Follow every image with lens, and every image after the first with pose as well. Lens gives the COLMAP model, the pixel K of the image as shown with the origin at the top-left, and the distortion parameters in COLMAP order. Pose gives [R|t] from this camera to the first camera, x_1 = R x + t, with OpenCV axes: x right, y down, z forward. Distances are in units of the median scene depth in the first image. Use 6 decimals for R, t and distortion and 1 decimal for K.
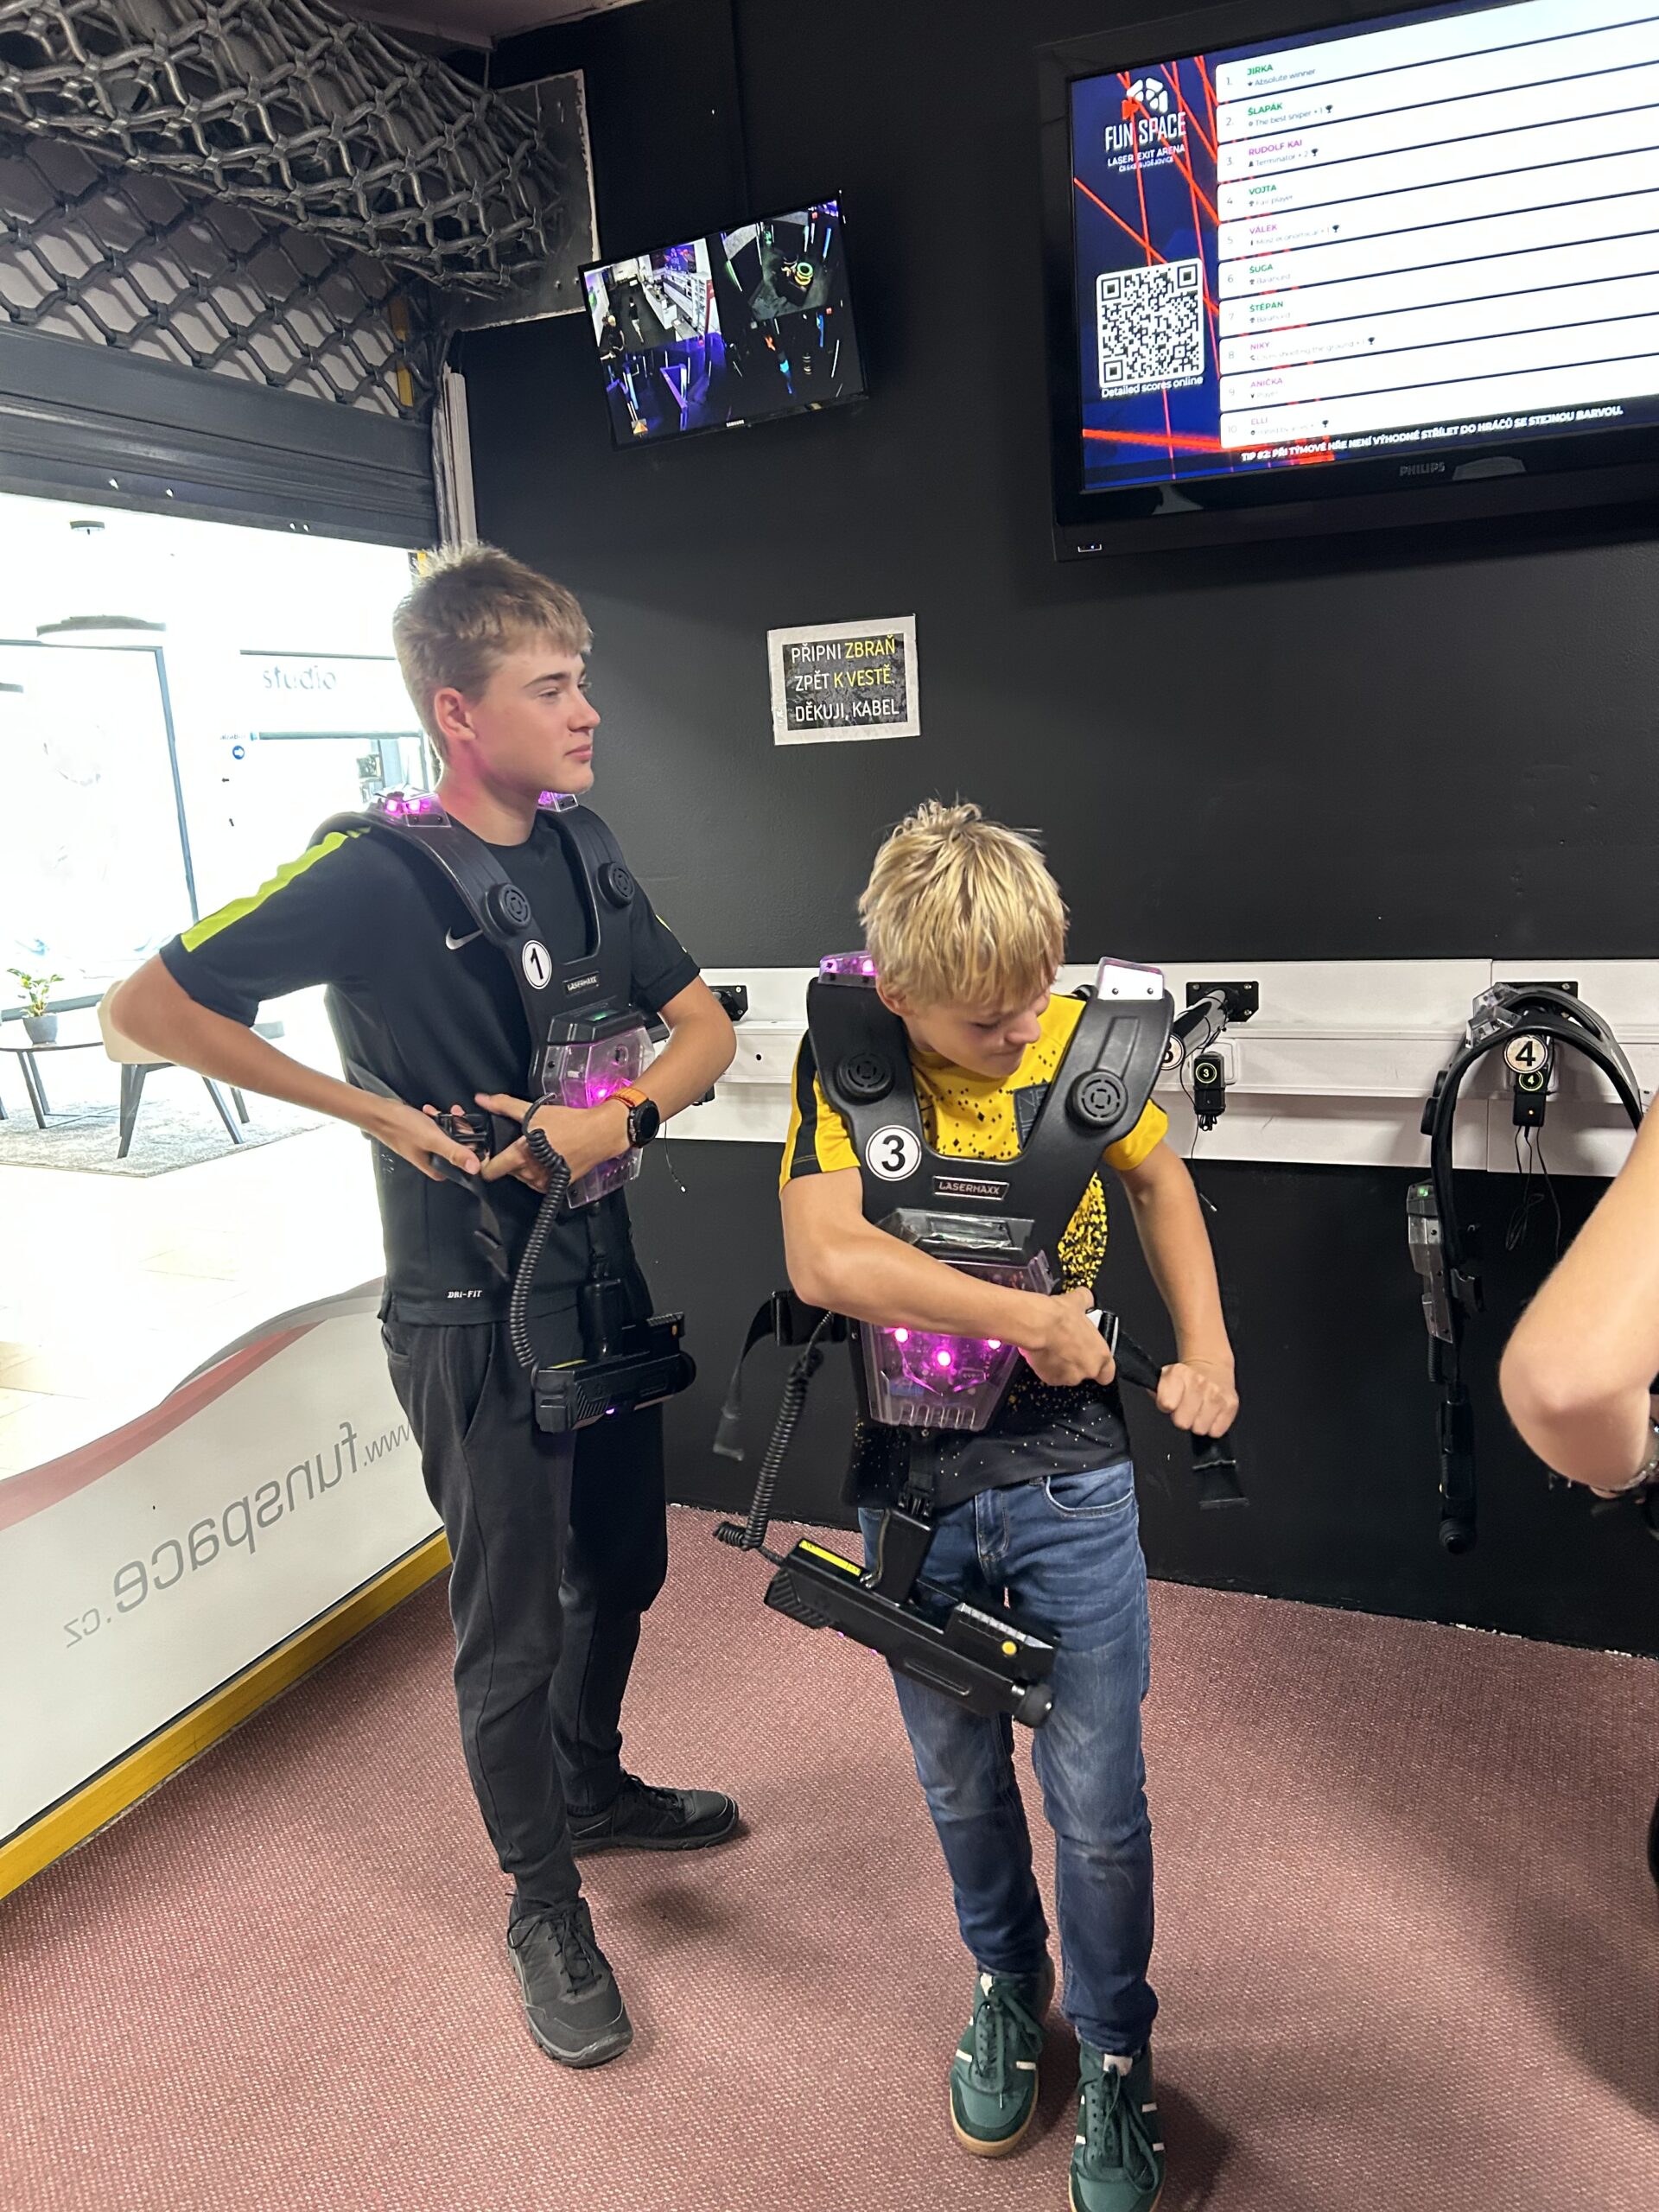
lens RADIAL K [[1675.0, 0, 846.7], [0, 1675.0, 1101.4], [0, 0, 1]] dist [0.052565, -0.053419]
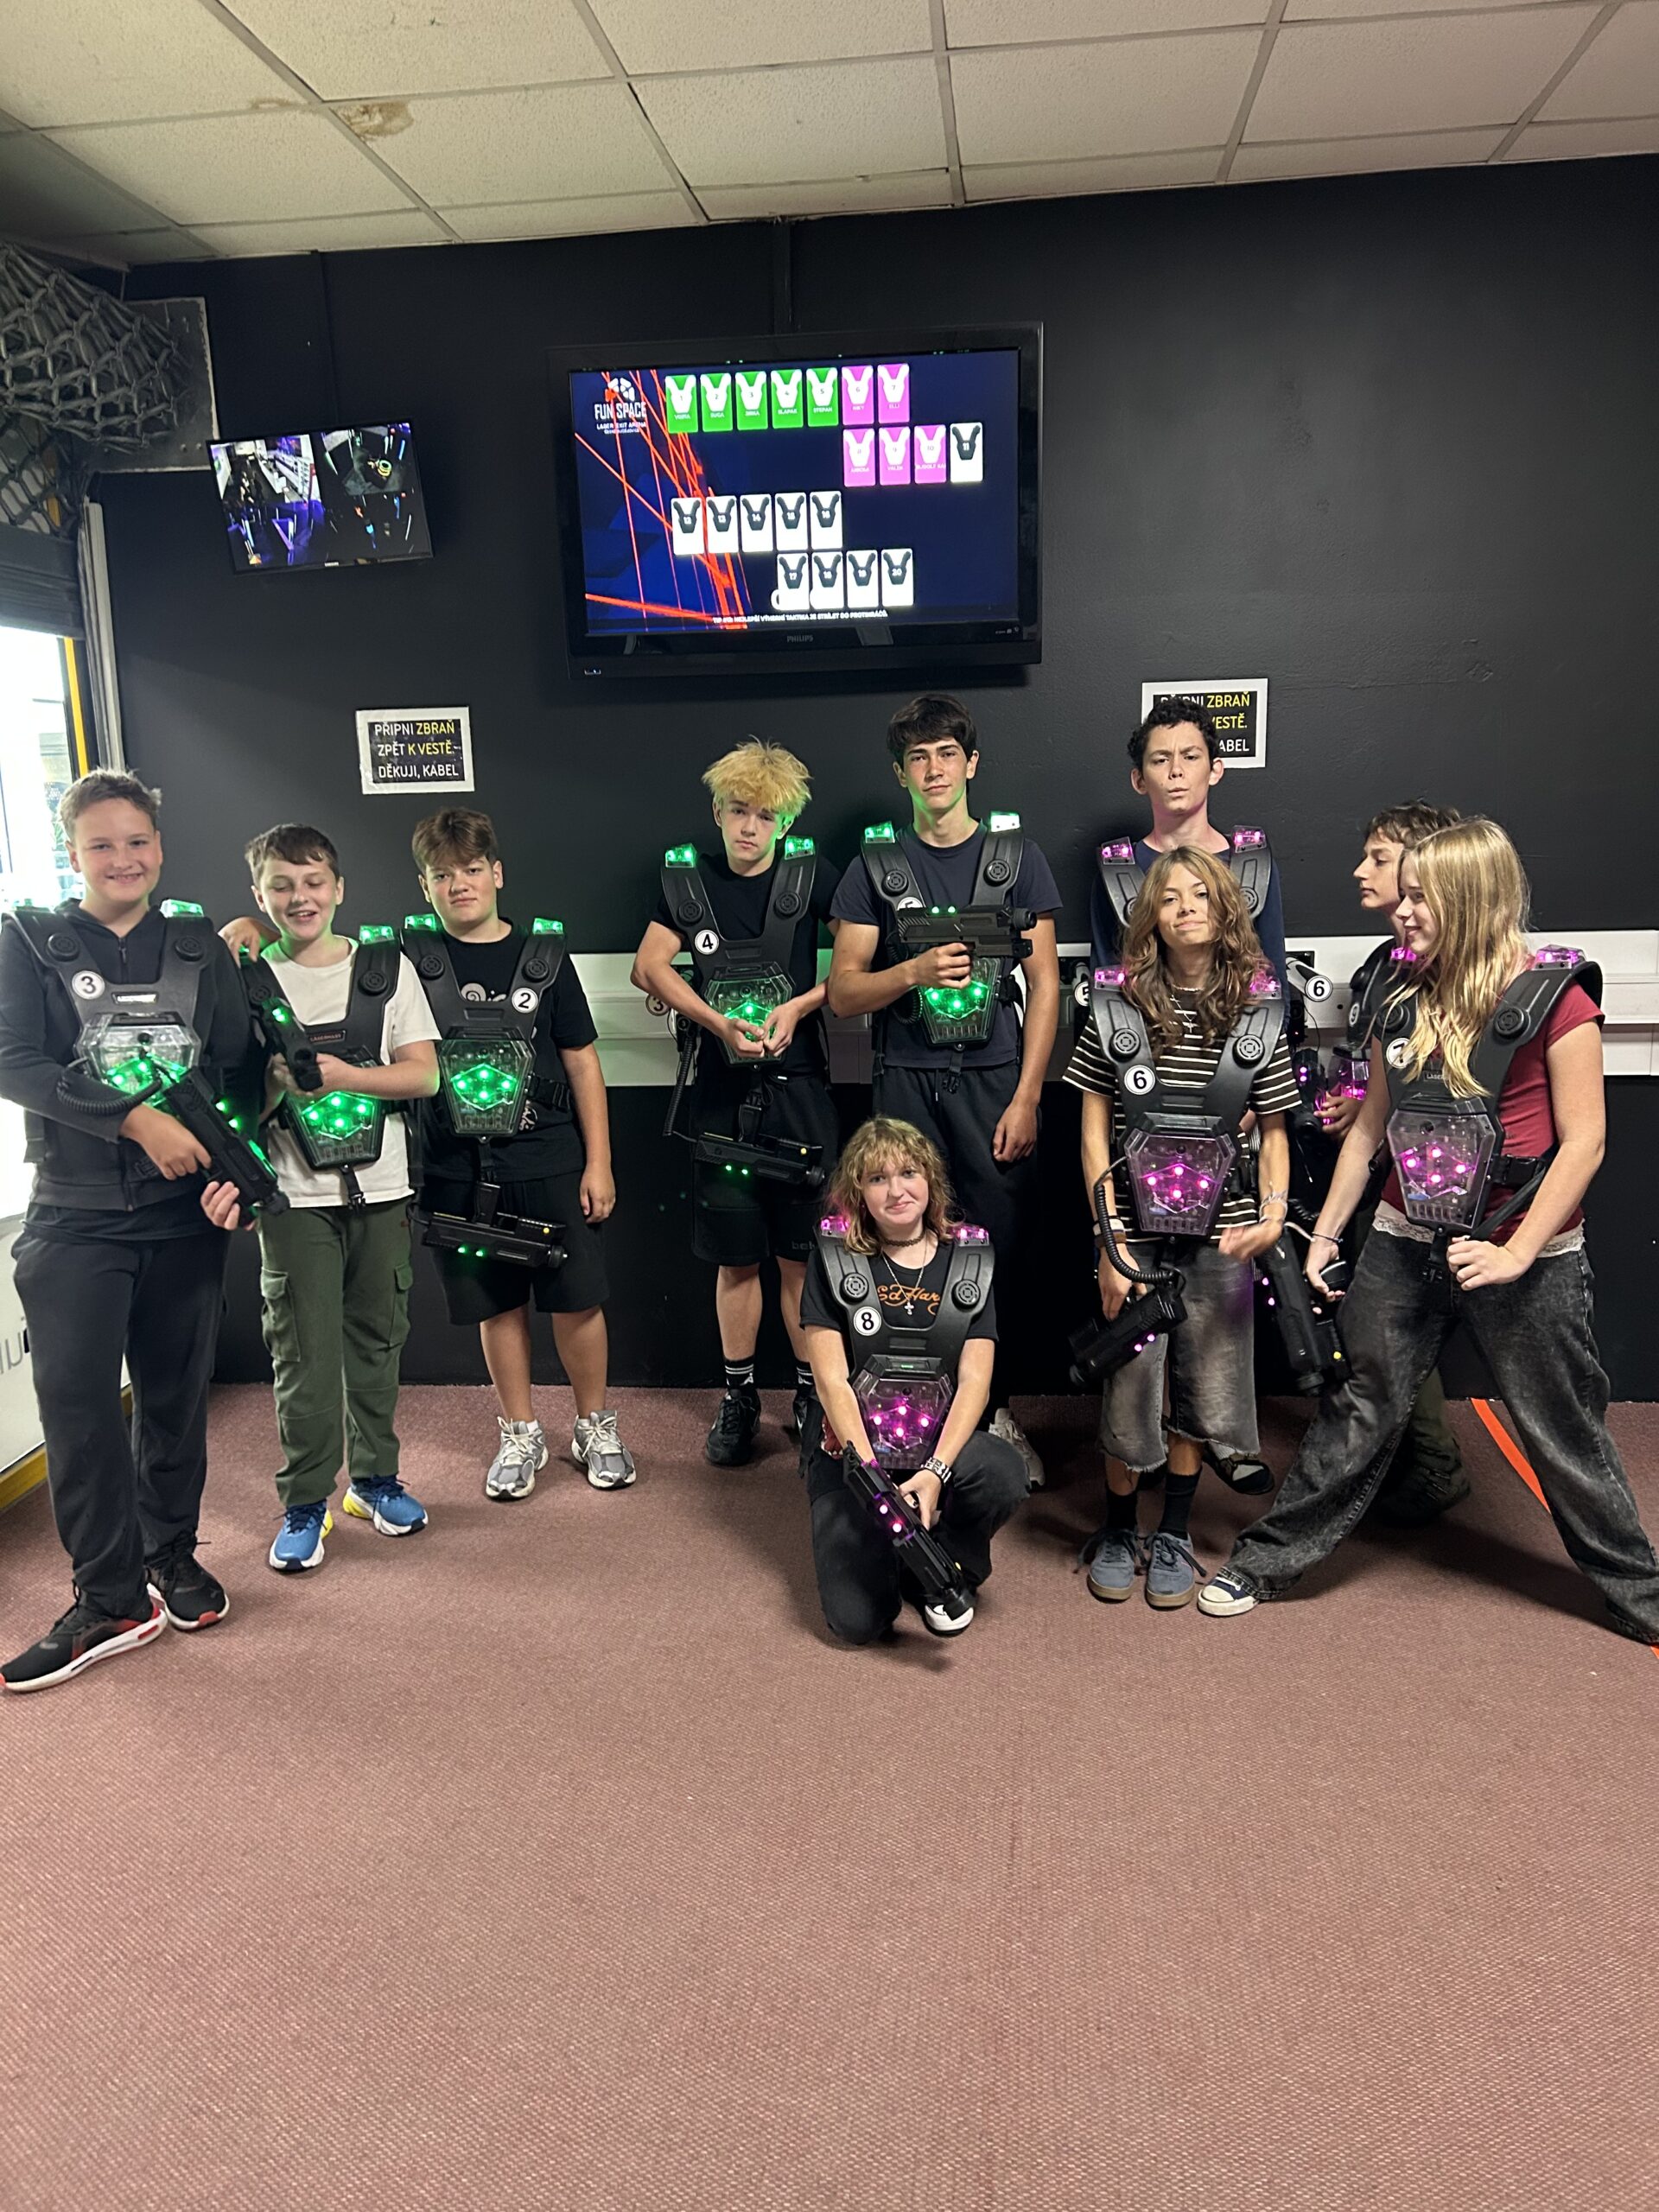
lens RADIAL K [[1675.0, 0, 830.0], [0, 1675.0, 1110.3], [0, 0, 1]] dist [0.052565, -0.053419]
pose [[0.953707, -0.029078, 0.299328, -0.106545], [0.036361, 0.999162, -0.018790, 0.091133], [-0.298531, 0.028804, 0.953965, -0.447167]]
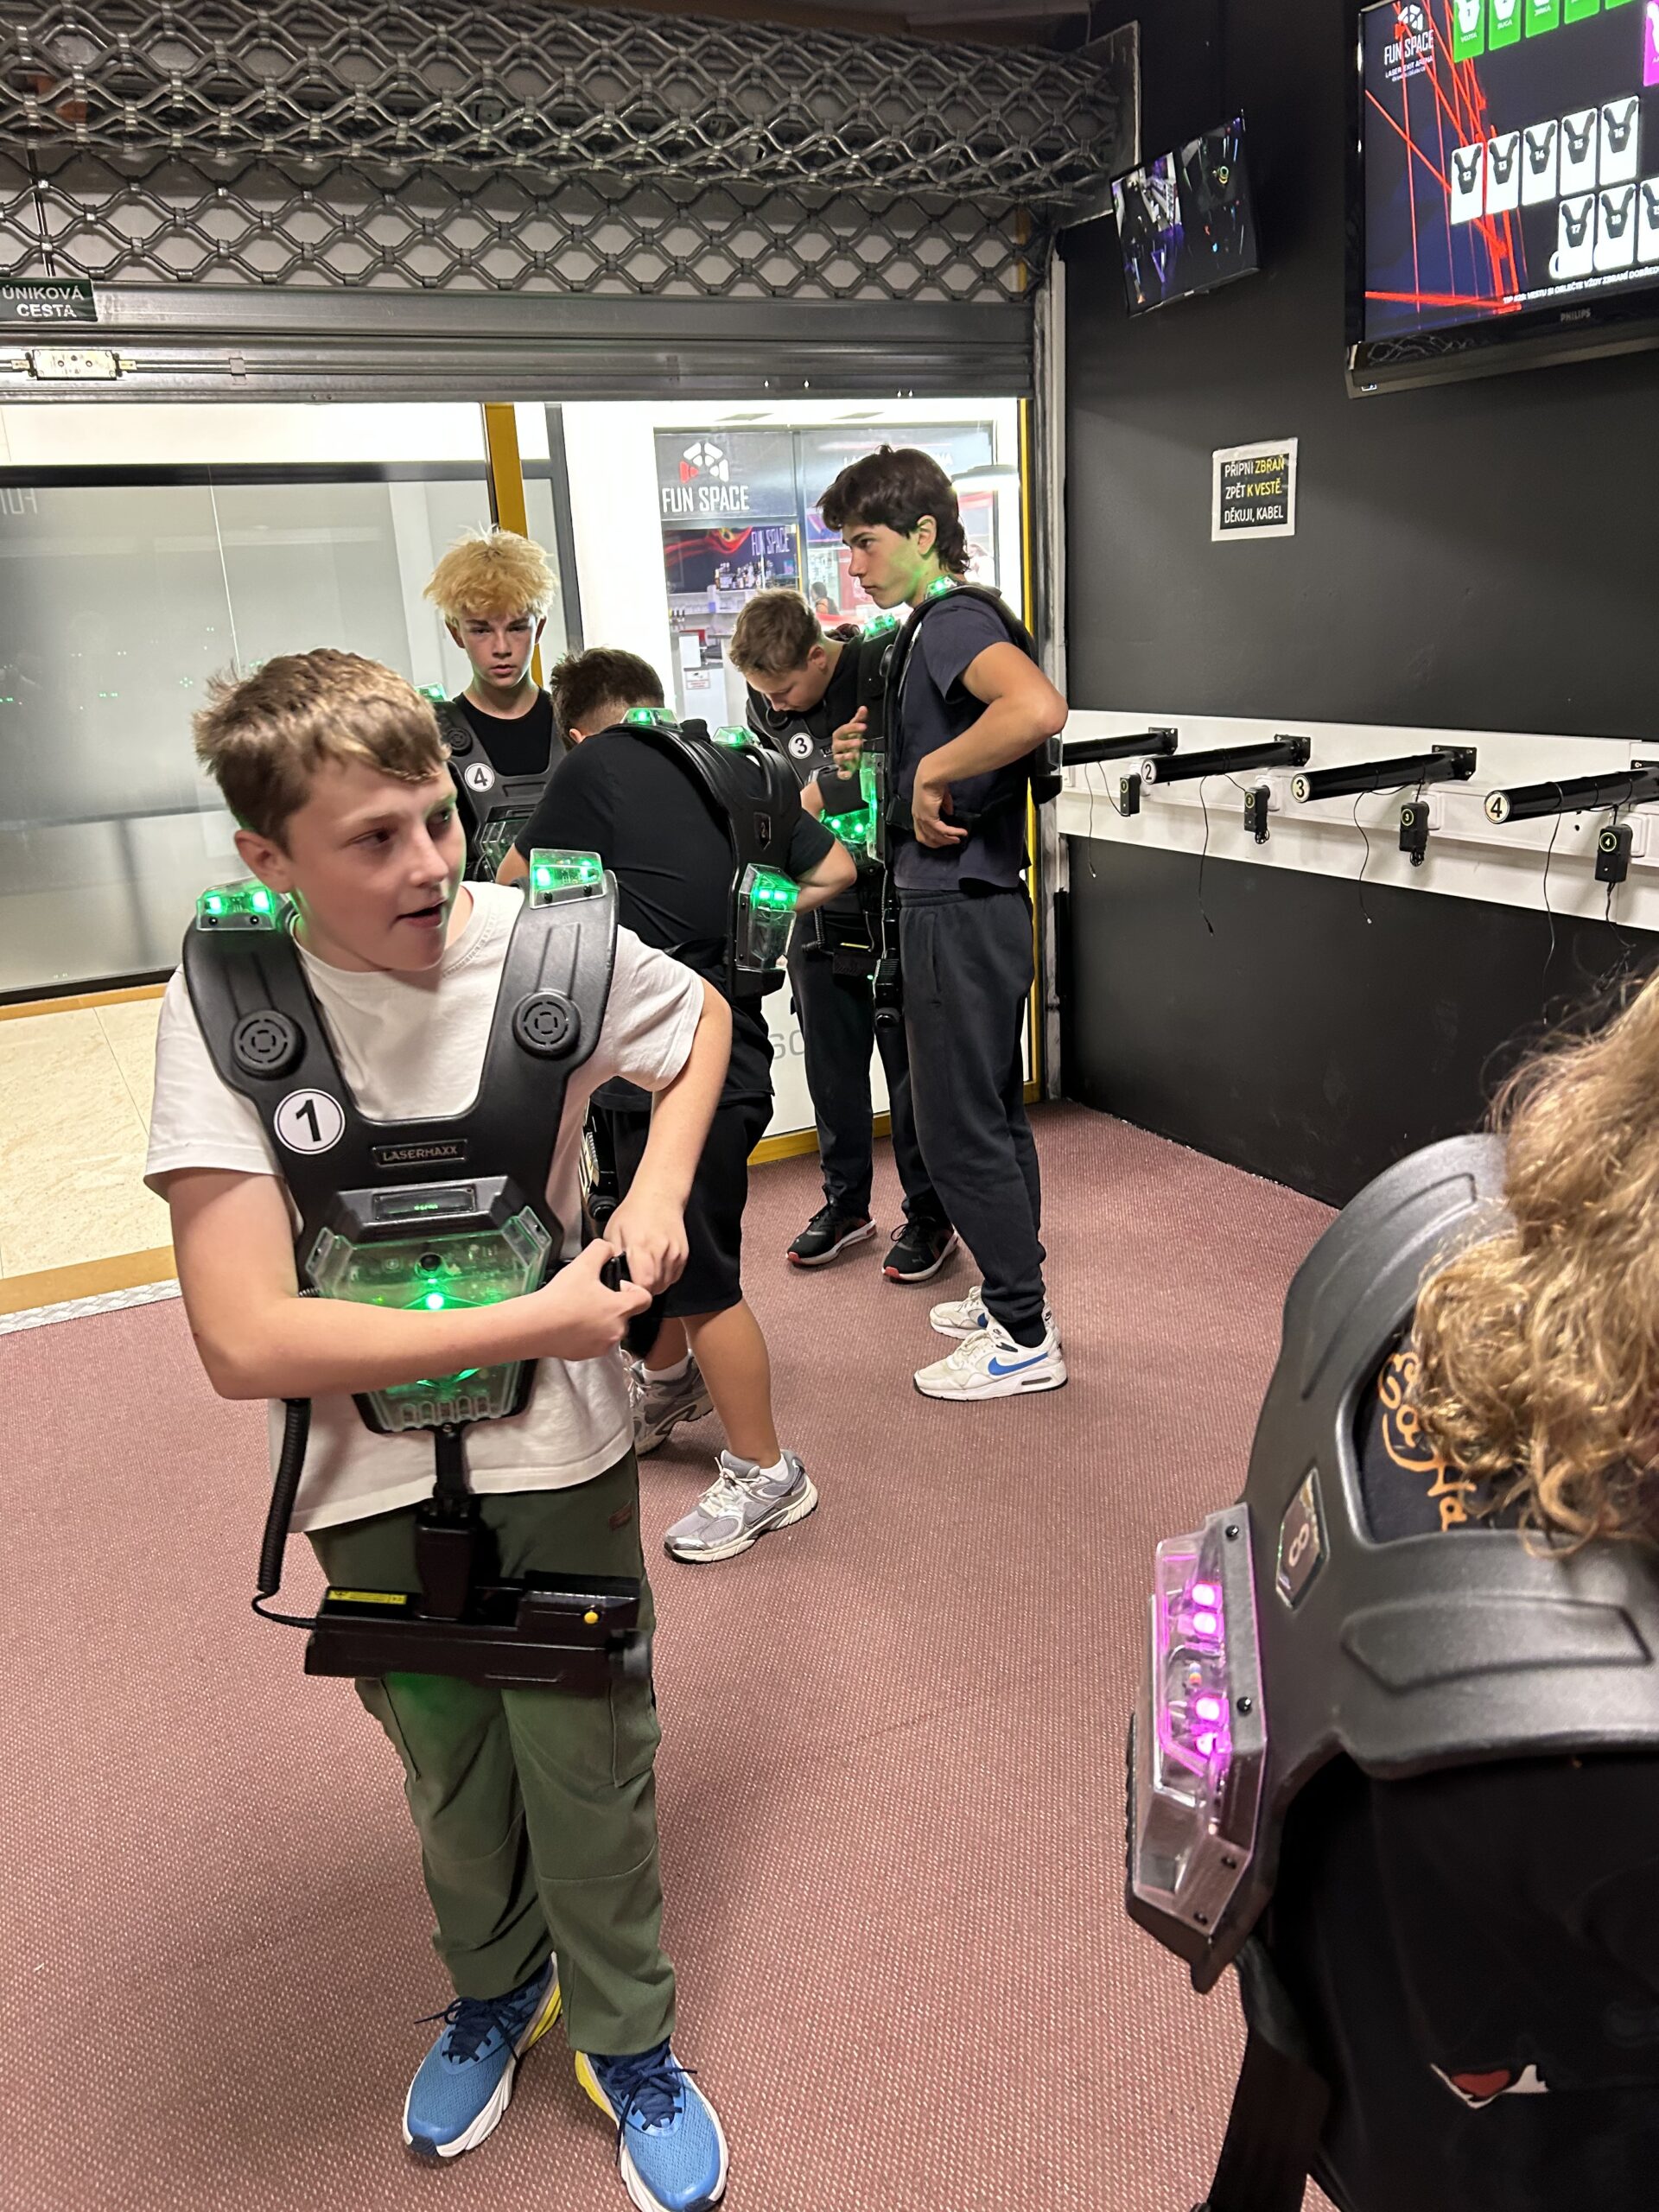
lens RADIAL K [[1675.0, 0, 813.8], [0, 1675.0, 1112.7], [0, 0, 1]] dist [0.052565, -0.053419]
pose [[0.771748, 0.210399, -0.600114, 0.658121], [-0.127414, 0.975706, 0.178226, 0.029833], [0.623033, -0.061083, 0.779807, -0.270557]]
